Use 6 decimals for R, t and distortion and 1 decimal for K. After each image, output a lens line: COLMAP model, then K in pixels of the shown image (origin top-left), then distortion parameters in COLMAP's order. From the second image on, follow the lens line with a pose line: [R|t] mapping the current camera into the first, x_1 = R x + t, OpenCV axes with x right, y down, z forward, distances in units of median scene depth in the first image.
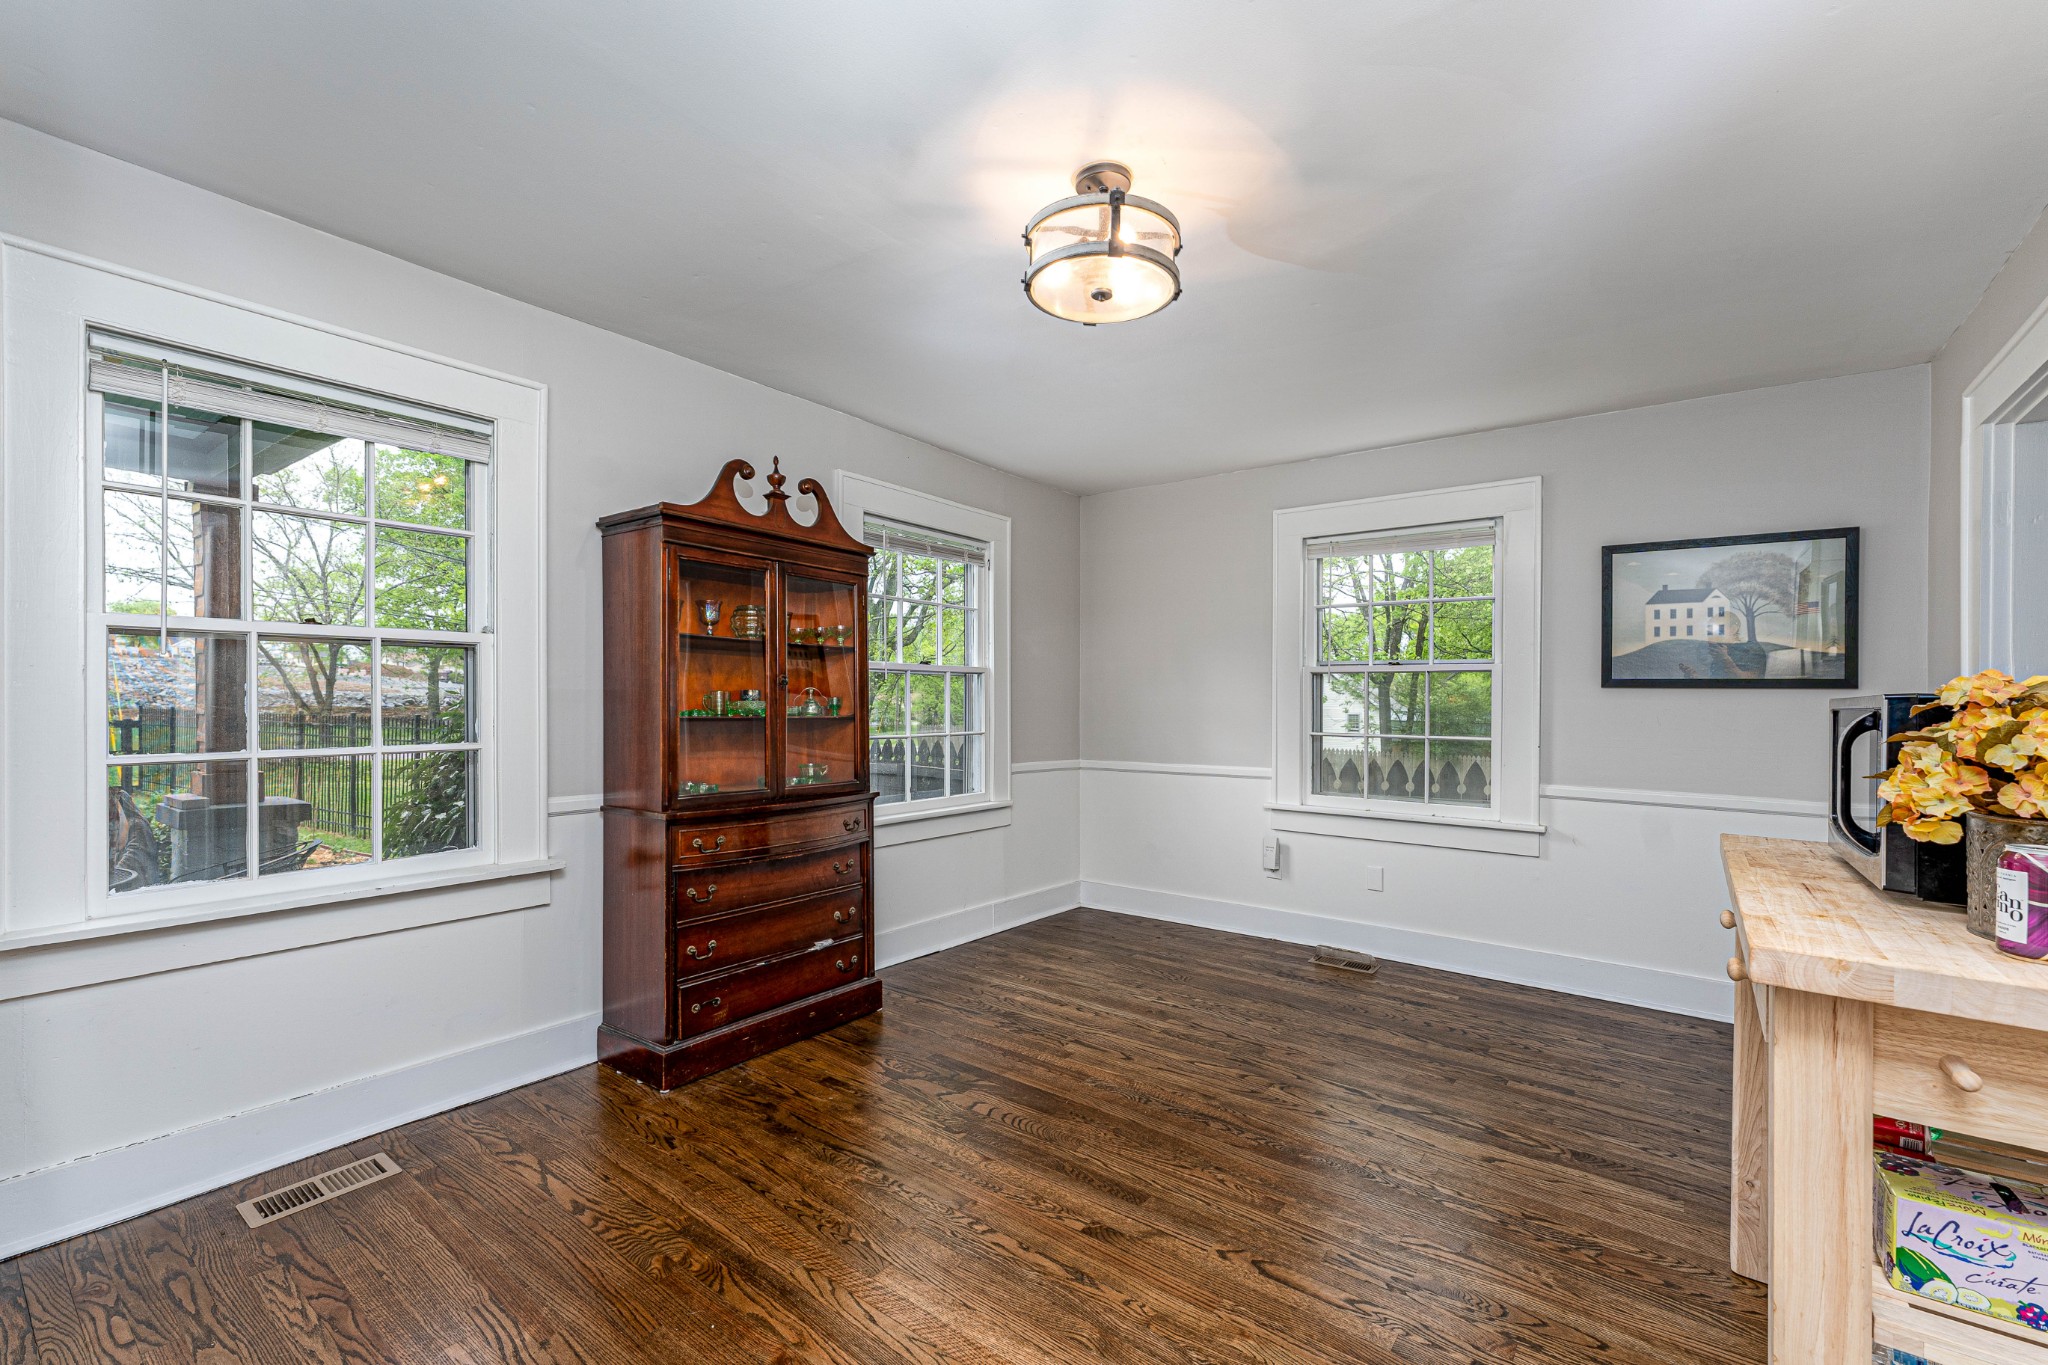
lens RADIAL K [[832.1, 0, 1018.0], [0, 832.1, 701.6], [0, 0, 1]] dist [-0.000730, -0.000461]
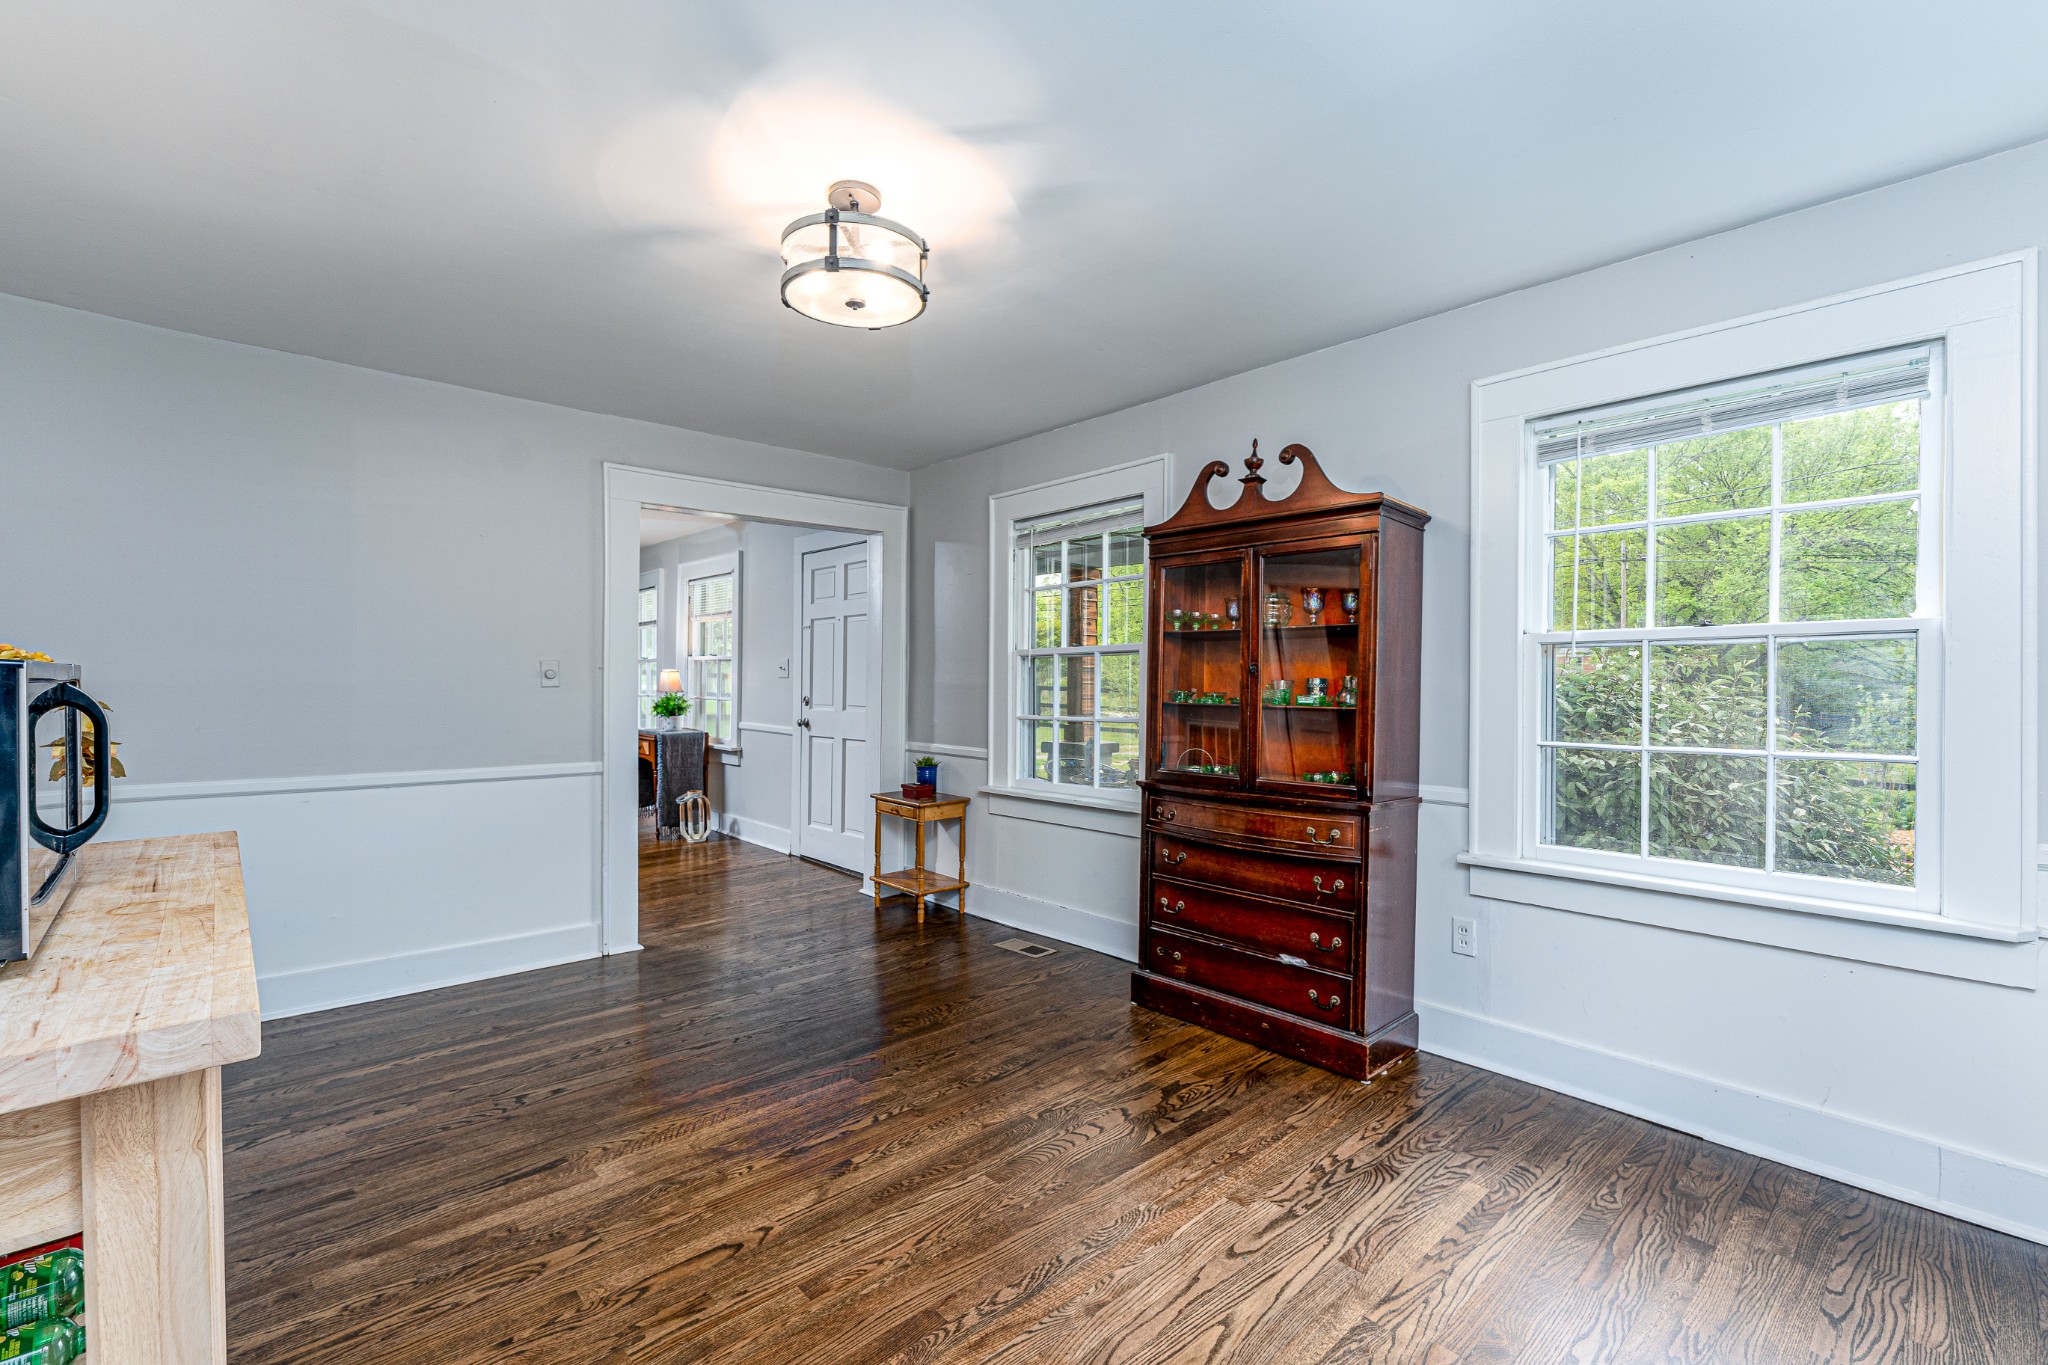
lens RADIAL K [[832.1, 0, 1018.0], [0, 832.1, 701.6], [0, 0, 1]] dist [-0.000730, -0.000461]
pose [[-0.122666, 0.010117, -0.992396, 0.758151], [-0.009196, 0.999894, 0.011330, 0.005257], [0.992405, 0.010516, -0.122560, 0.894475]]
